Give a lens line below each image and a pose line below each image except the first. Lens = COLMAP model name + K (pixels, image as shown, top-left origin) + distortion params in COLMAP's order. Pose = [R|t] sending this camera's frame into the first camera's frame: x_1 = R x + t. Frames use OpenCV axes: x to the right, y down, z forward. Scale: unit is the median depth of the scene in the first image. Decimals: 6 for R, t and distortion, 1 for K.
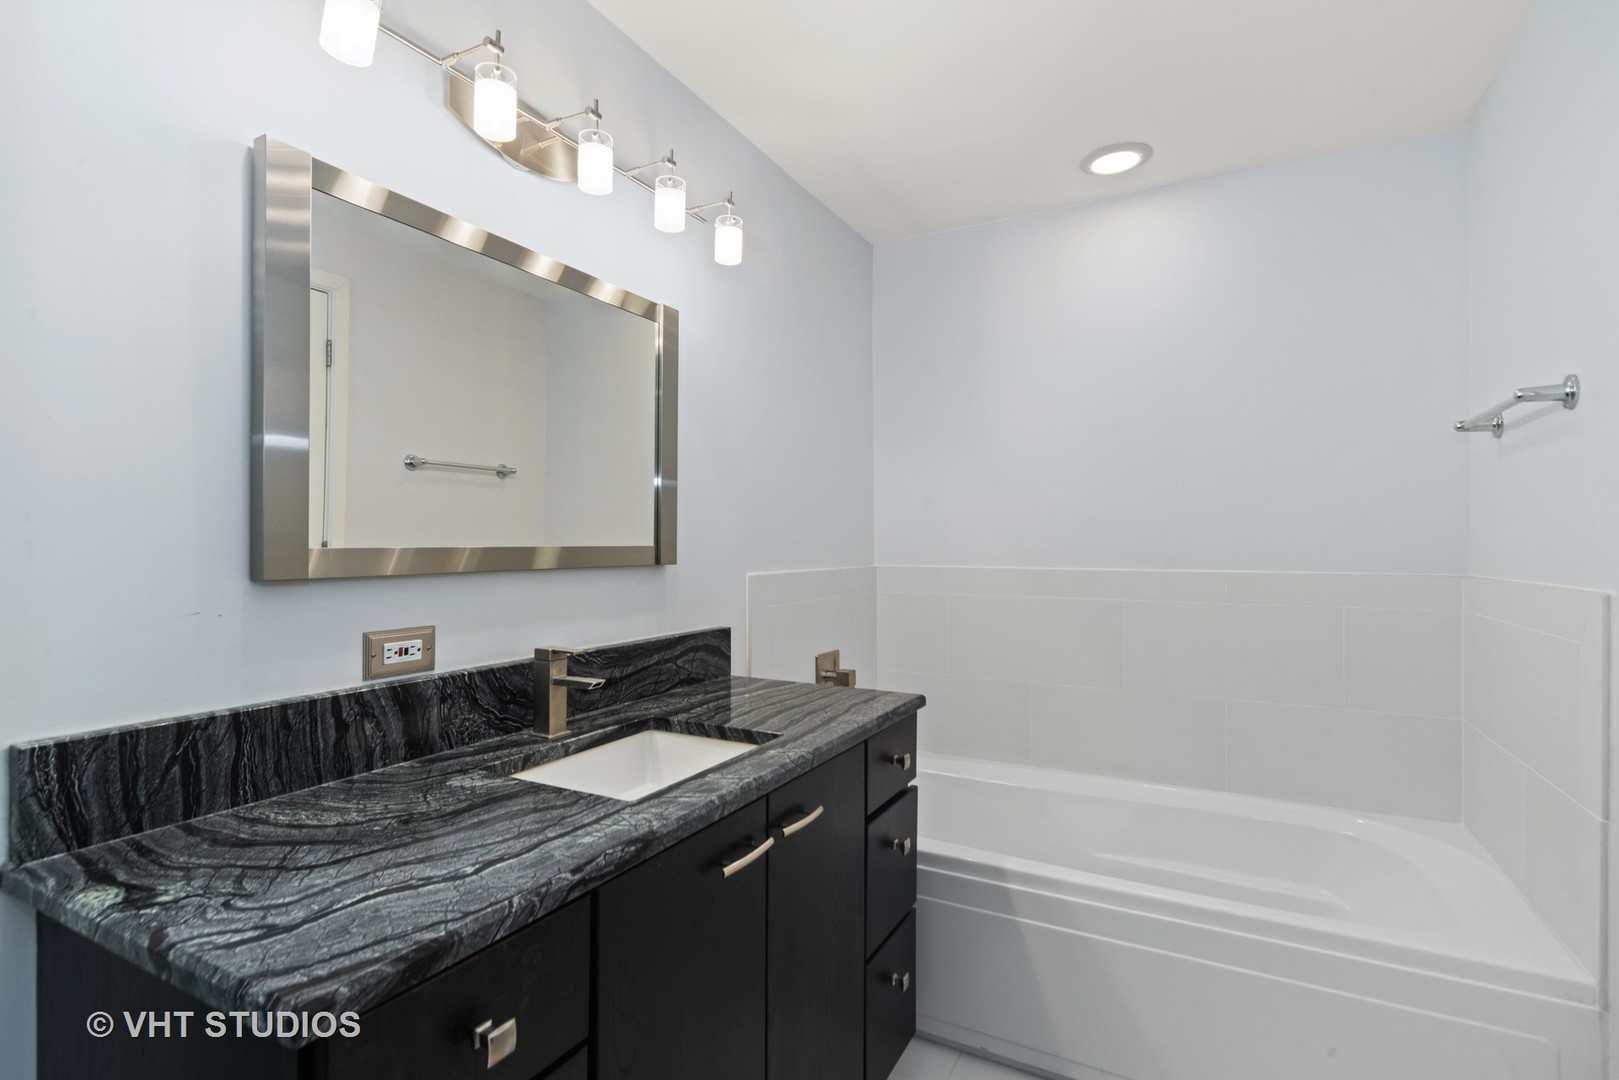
lens RADIAL K [[774.5, 0, 791.3], [0, 774.5, 539.2], [0, 0, 1]] dist [-0.000285, -0.000299]
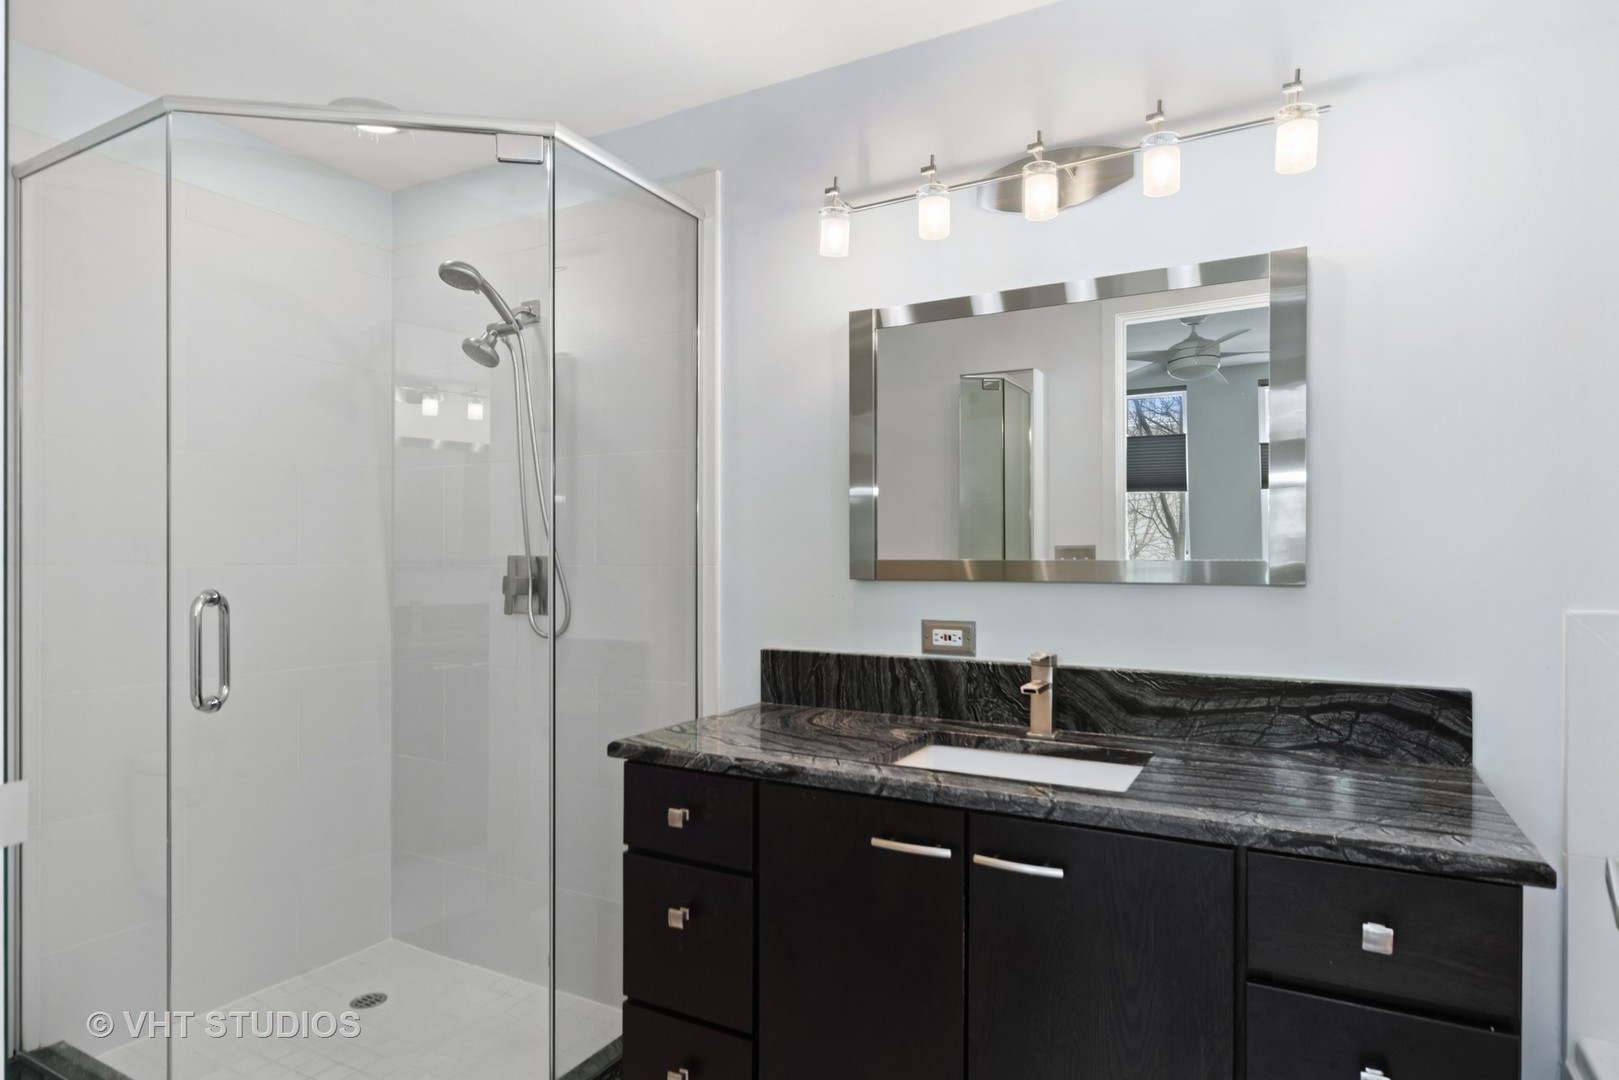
lens RADIAL K [[891.2, 0, 793.2], [0, 891.2, 549.9], [0, 0, 1]] dist [0.003038, -0.002111]
pose [[0.011366, -0.004683, -0.999924, 1.082867], [0.002505, 0.999986, -0.004655, 0.000501], [0.999932, -0.002452, 0.011378, 0.750831]]
